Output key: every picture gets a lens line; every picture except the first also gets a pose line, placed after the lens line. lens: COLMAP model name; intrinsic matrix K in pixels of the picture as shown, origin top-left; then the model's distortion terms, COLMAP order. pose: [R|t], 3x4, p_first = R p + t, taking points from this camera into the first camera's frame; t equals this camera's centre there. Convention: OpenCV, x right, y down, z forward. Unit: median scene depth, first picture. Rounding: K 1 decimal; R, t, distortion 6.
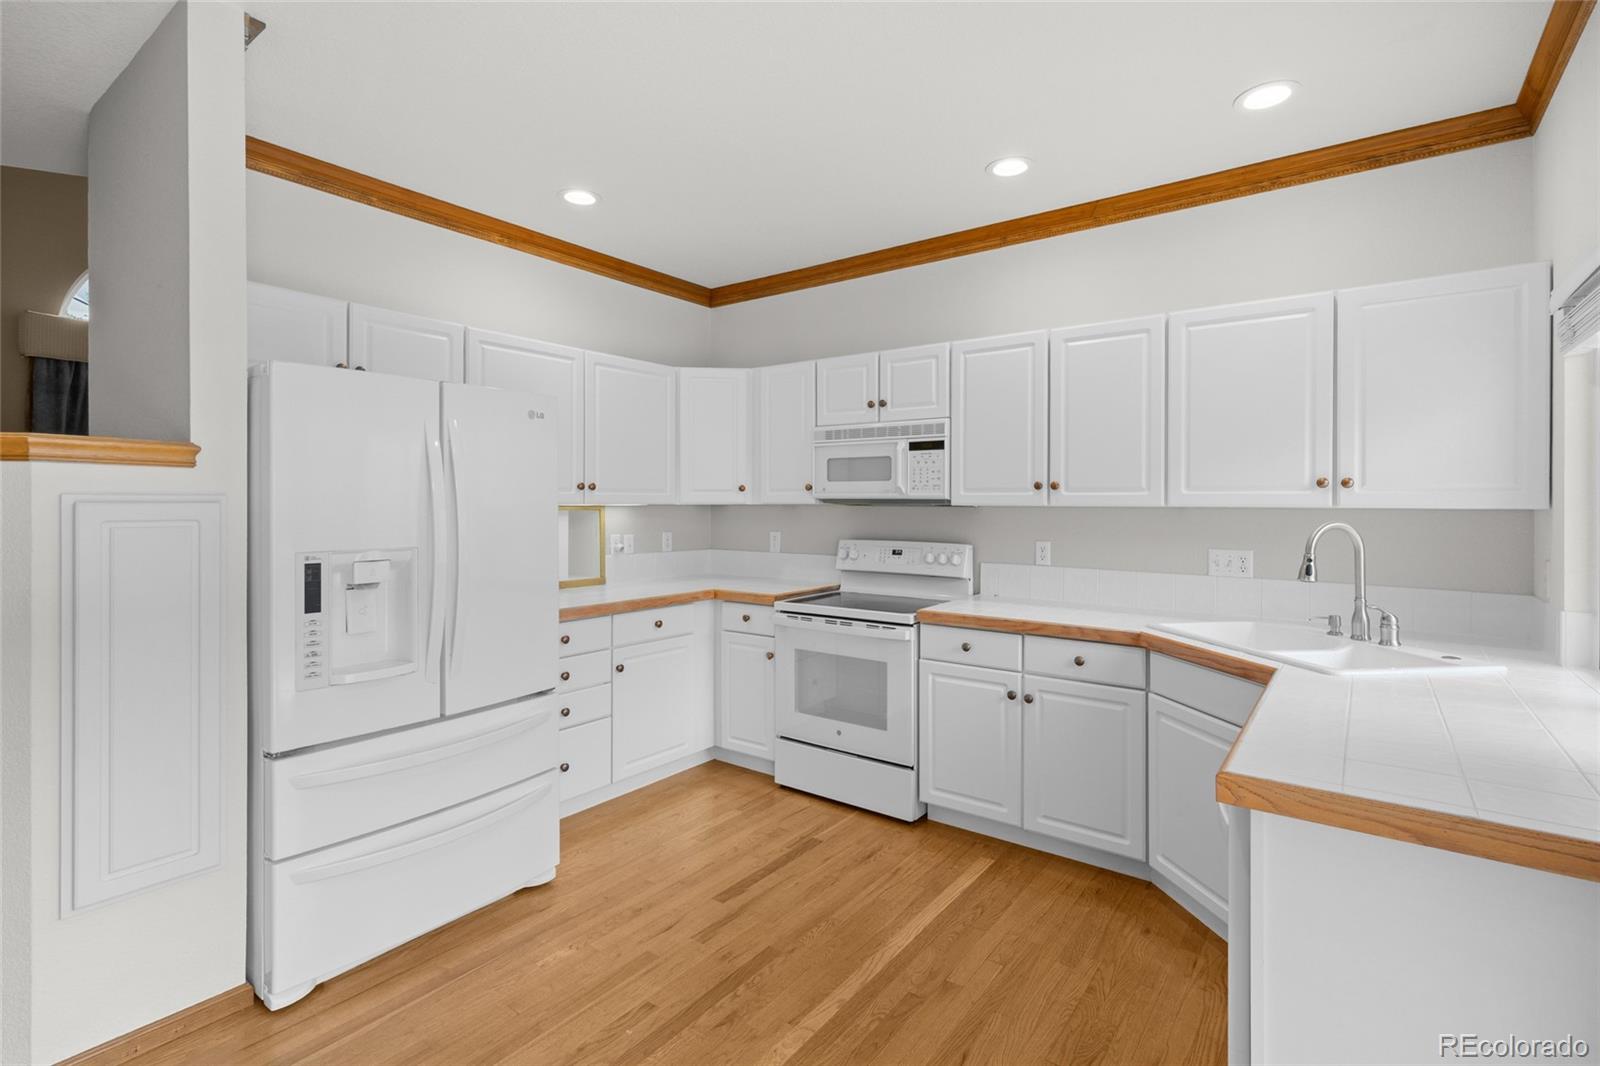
lens RADIAL K [[756.9, 0, 791.9], [0, 756.9, 505.7], [0, 0, 1]] dist [0.001929, 0.000110]
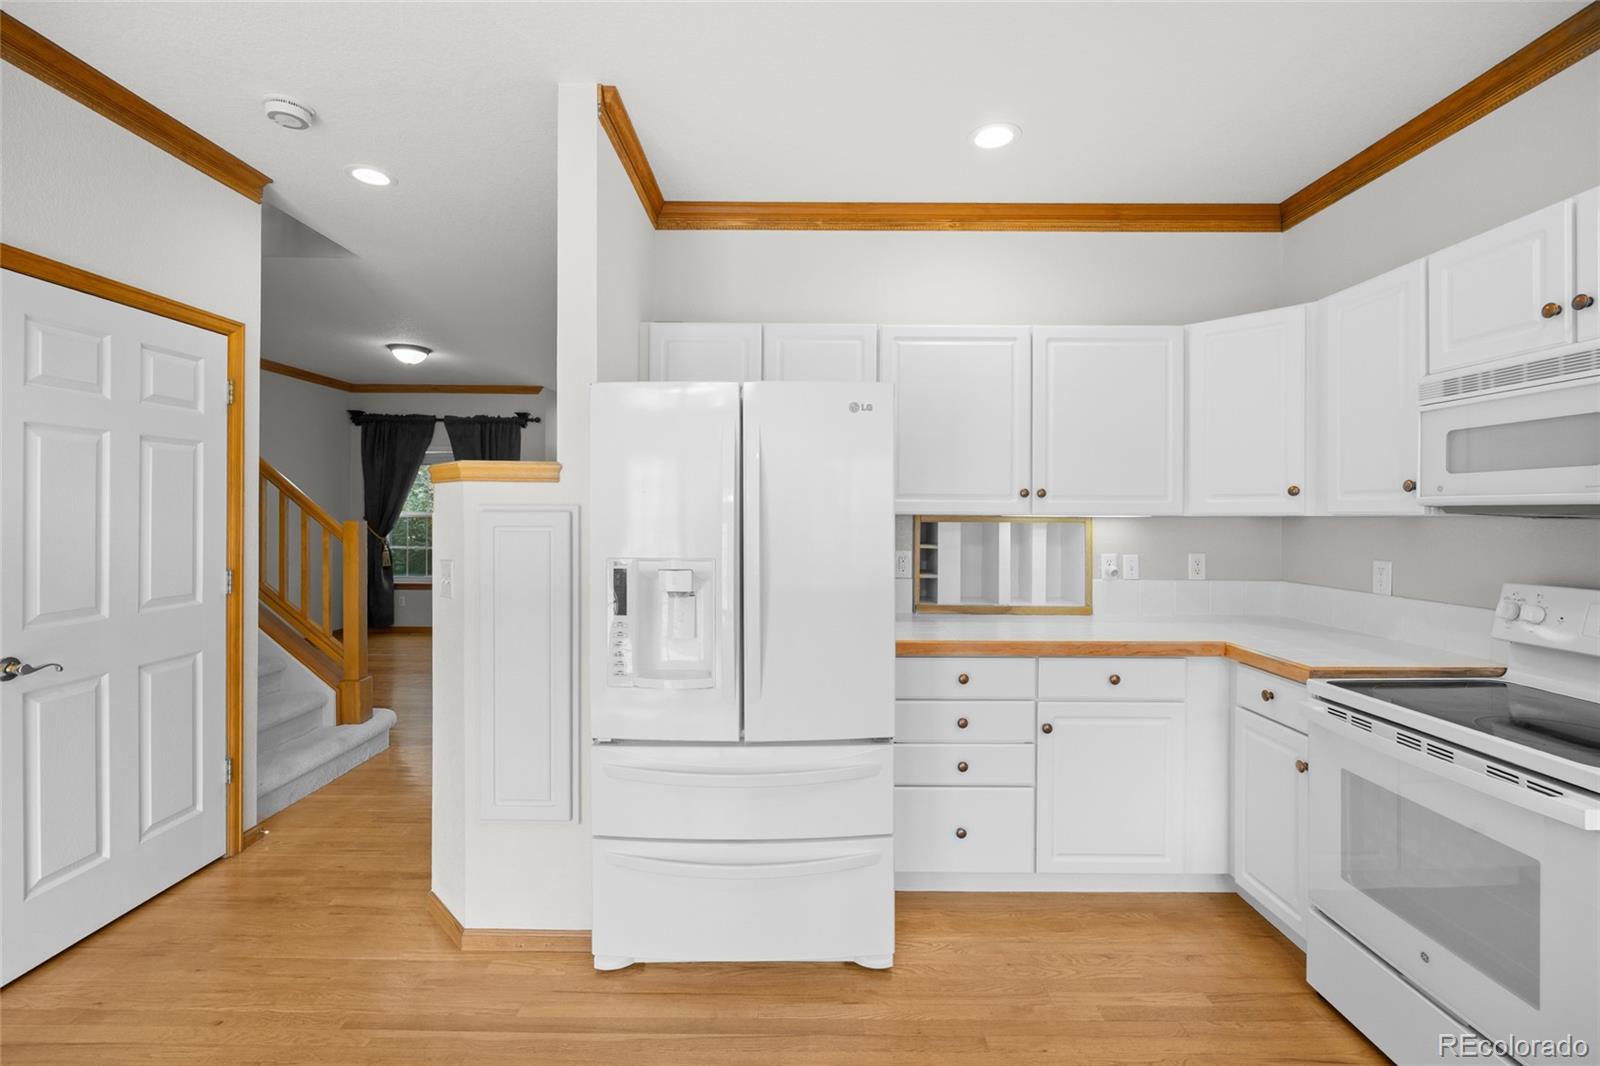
lens RADIAL K [[686.4, 0, 797.5], [0, 686.4, 517.3], [0, 0, 1]] dist [-0.007545, 0.000399]
pose [[0.600070, 0.004417, -0.799936, 0.164547], [-0.004840, 0.999987, 0.001890, 0.000560], [0.799933, 0.002737, 0.600083, 0.353762]]
